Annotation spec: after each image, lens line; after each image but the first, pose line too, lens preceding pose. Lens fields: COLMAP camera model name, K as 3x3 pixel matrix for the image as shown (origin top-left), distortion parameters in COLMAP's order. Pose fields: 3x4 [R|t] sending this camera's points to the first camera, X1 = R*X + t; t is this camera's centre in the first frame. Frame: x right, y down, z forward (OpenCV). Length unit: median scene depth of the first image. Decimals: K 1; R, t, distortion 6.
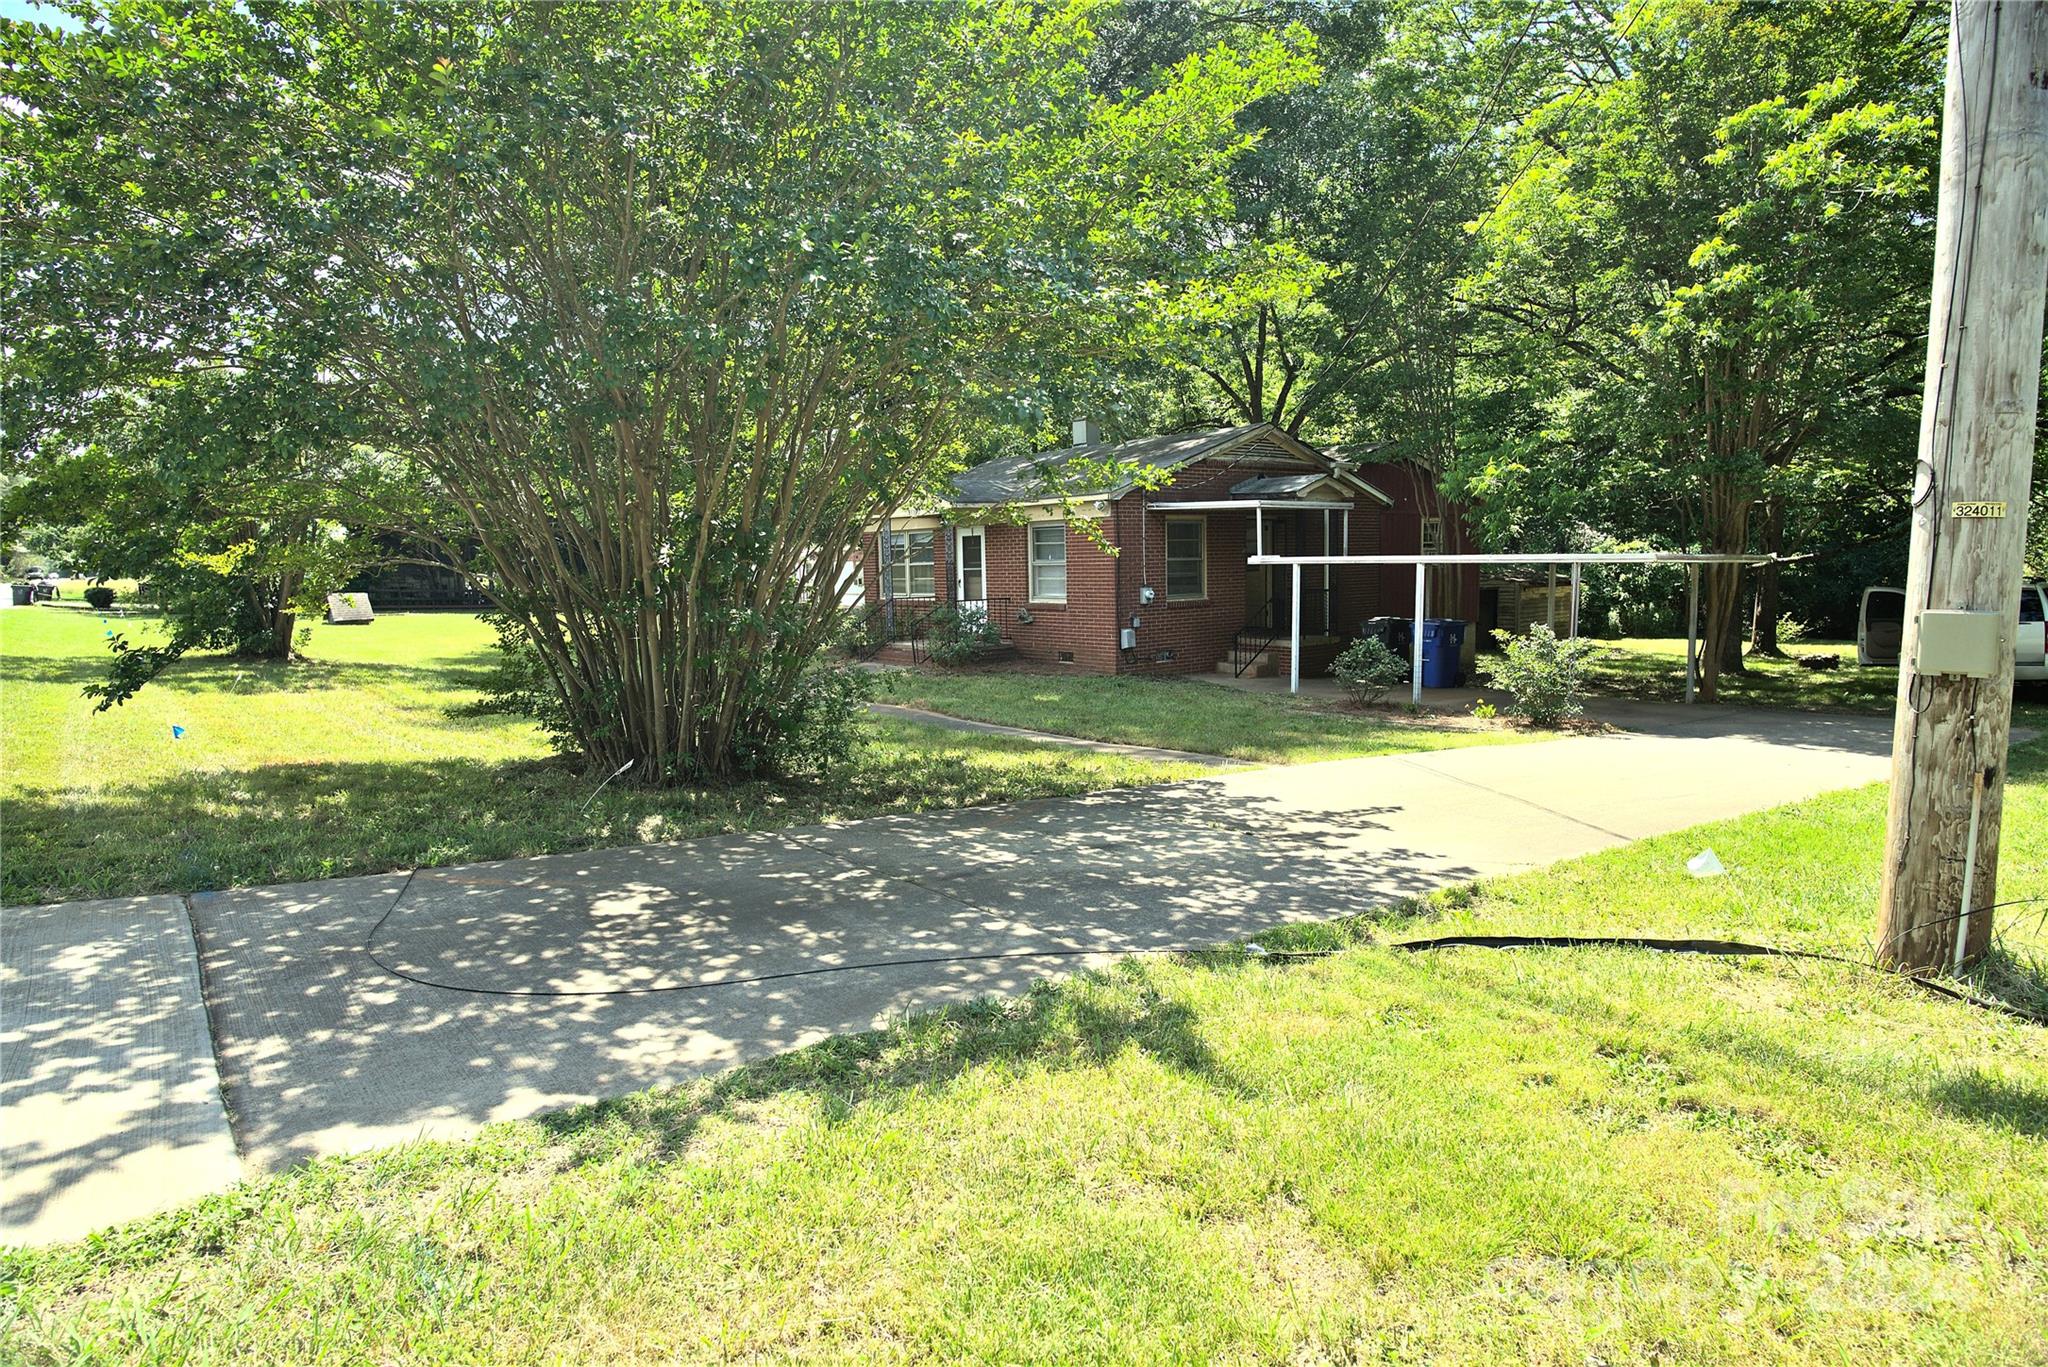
lens RADIAL K [[1170.9, 0, 1027.5], [0, 1170.9, 701.4], [0, 0, 1]] dist [-0.037462, 0.010606]
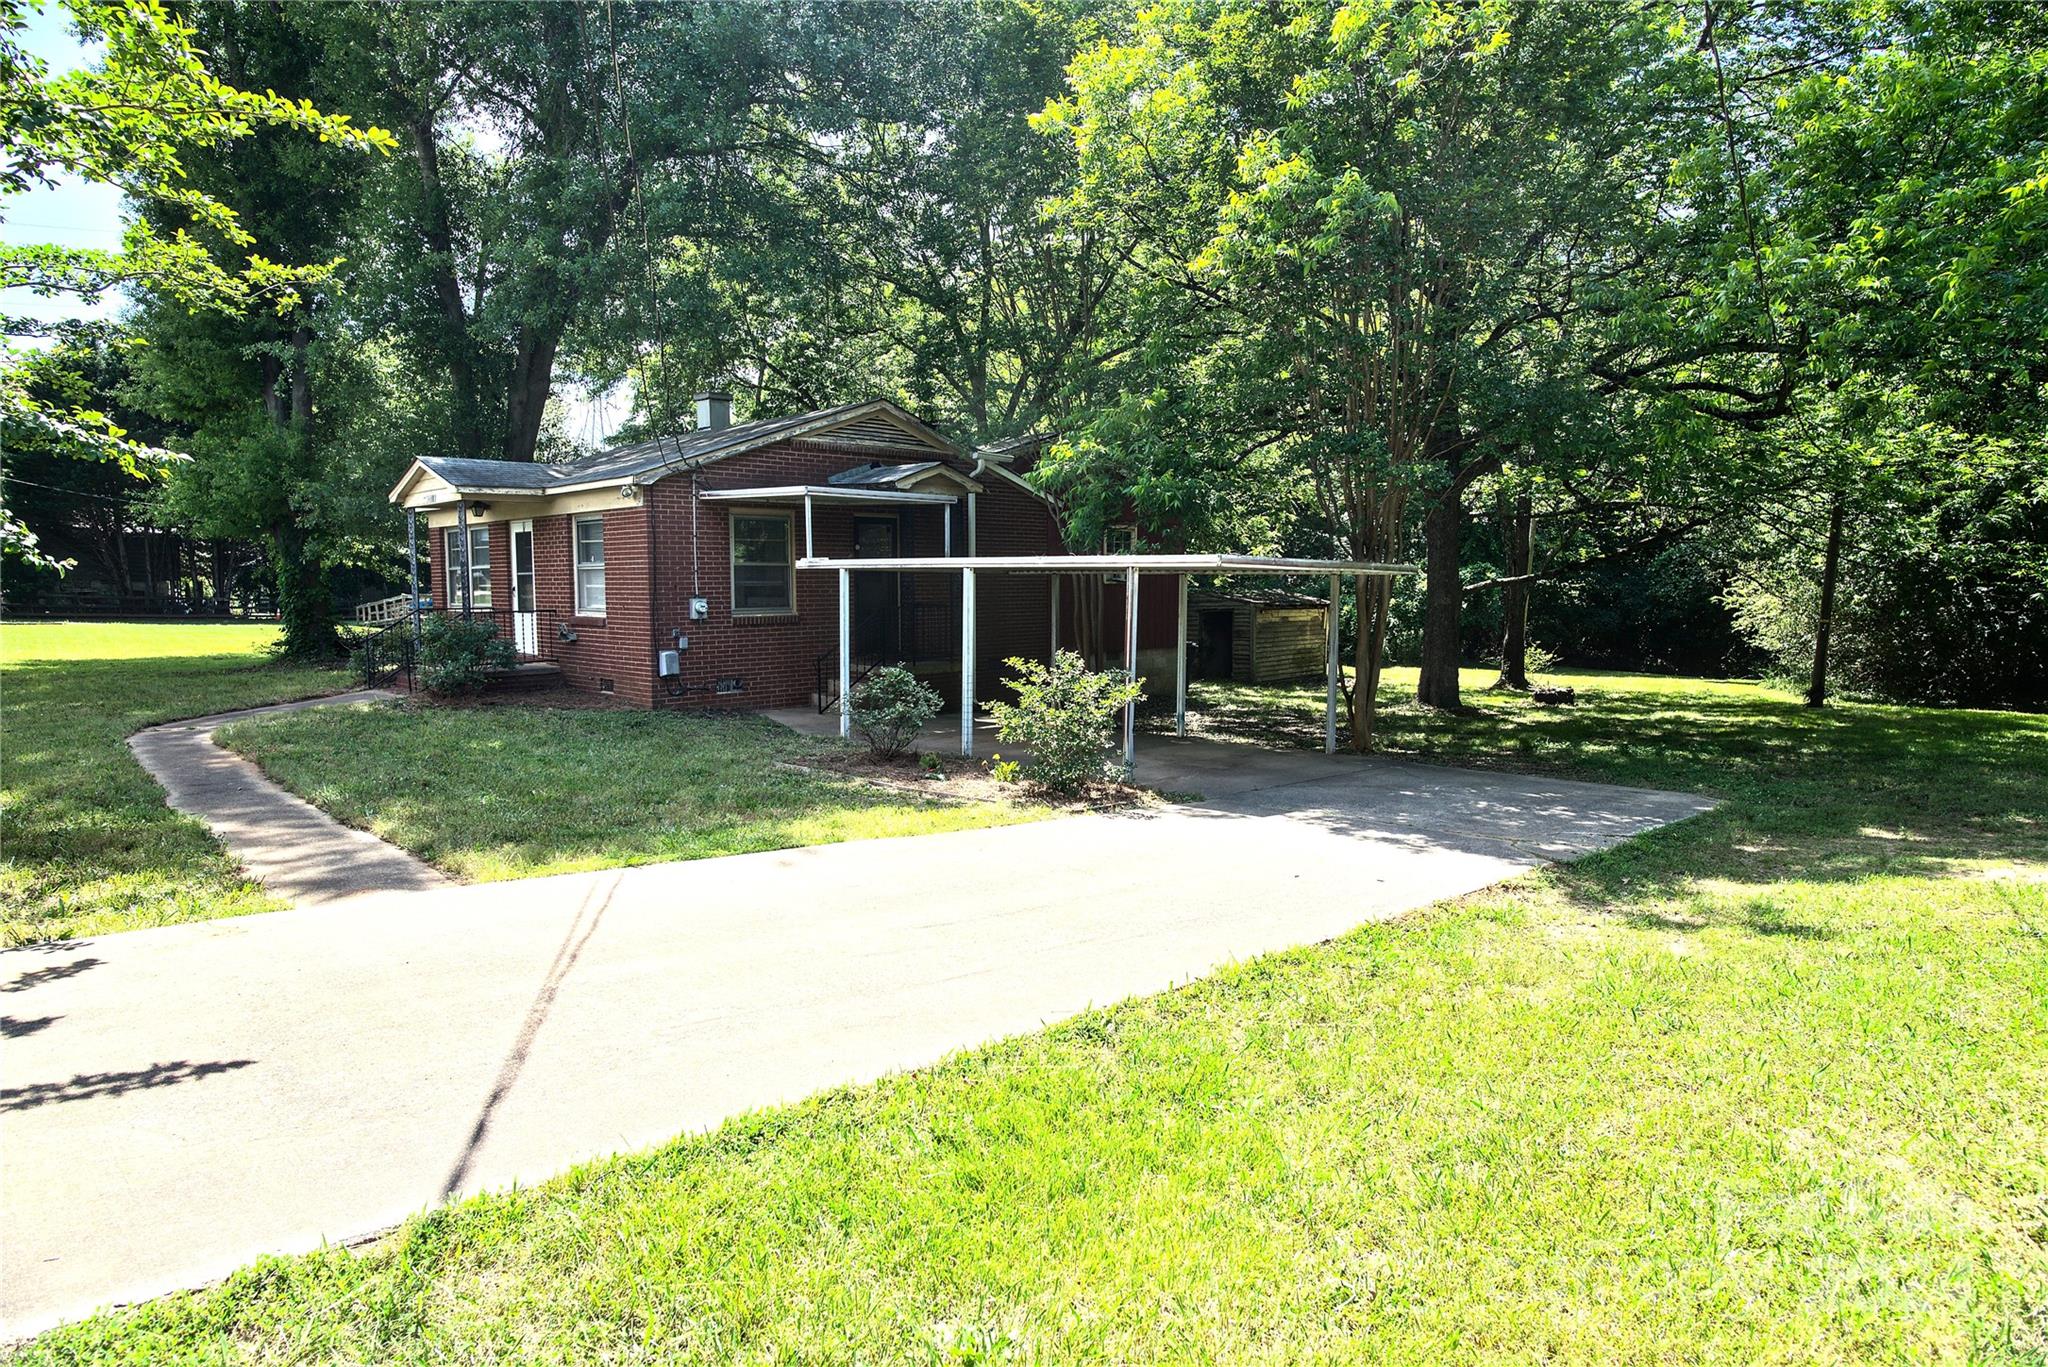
lens RADIAL K [[1170.9, 0, 1017.4], [0, 1170.9, 694.4], [0, 0, 1]] dist [-0.037462, 0.010606]
pose [[0.993490, 0.008018, 0.113640, 0.230081], [-0.005393, 0.999712, -0.023391, -0.015983], [-0.113795, 0.022626, 0.993247, 0.202743]]
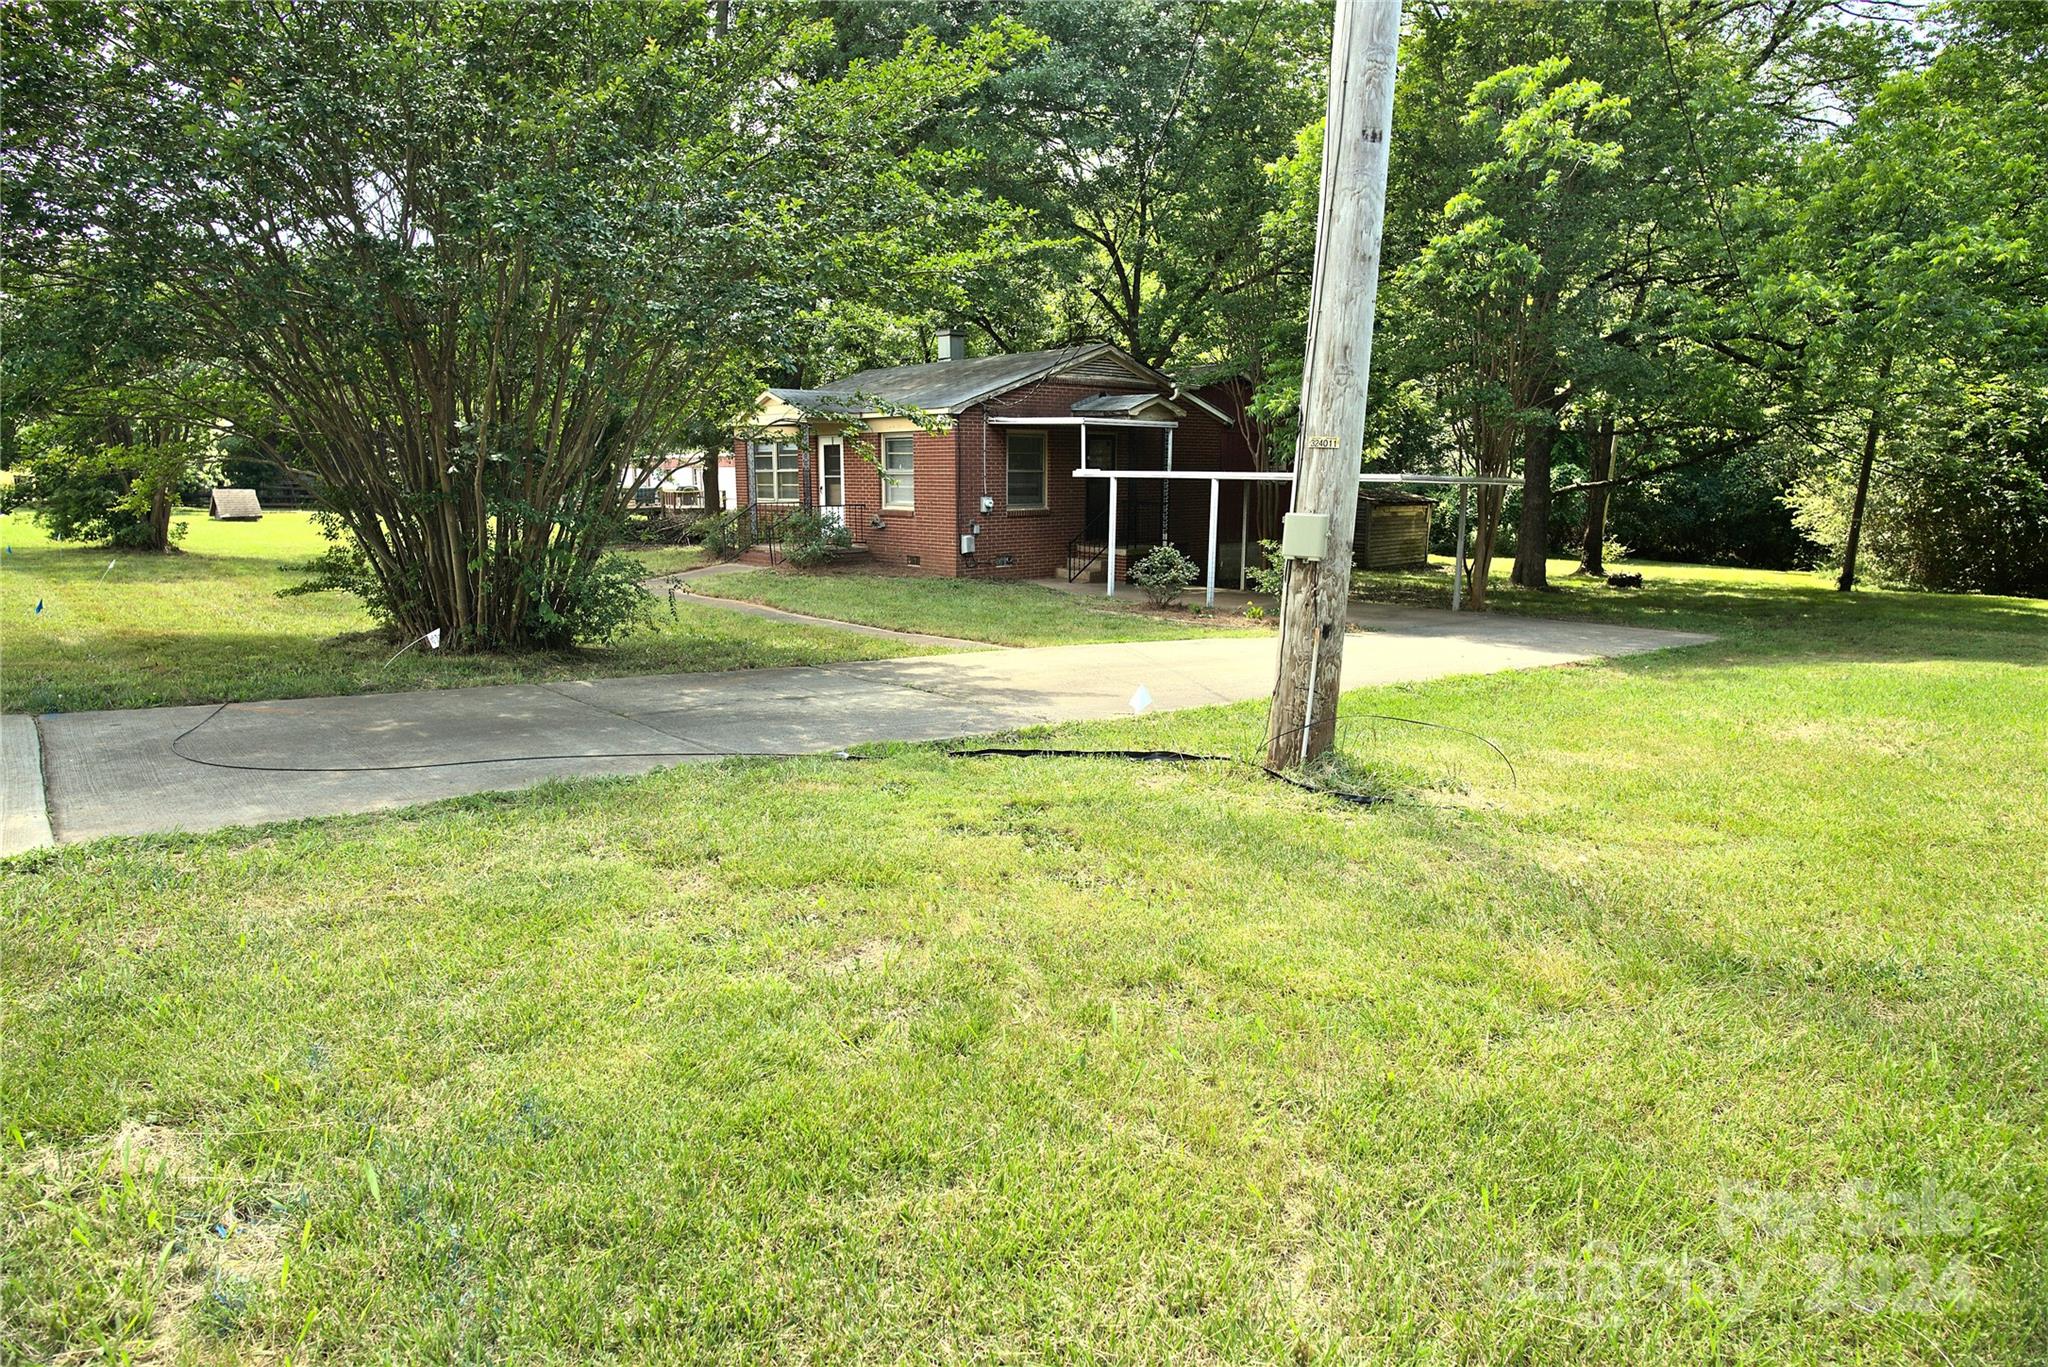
lens RADIAL K [[1170.9, 0, 1026.3], [0, 1170.9, 680.9], [0, 0, 1]] dist [-0.037462, 0.010606]
pose [[0.997934, 0.011619, 0.063188, 0.073382], [-0.015238, 0.998253, 0.057094, 0.009876], [-0.062414, -0.057939, 0.996367, -0.085748]]
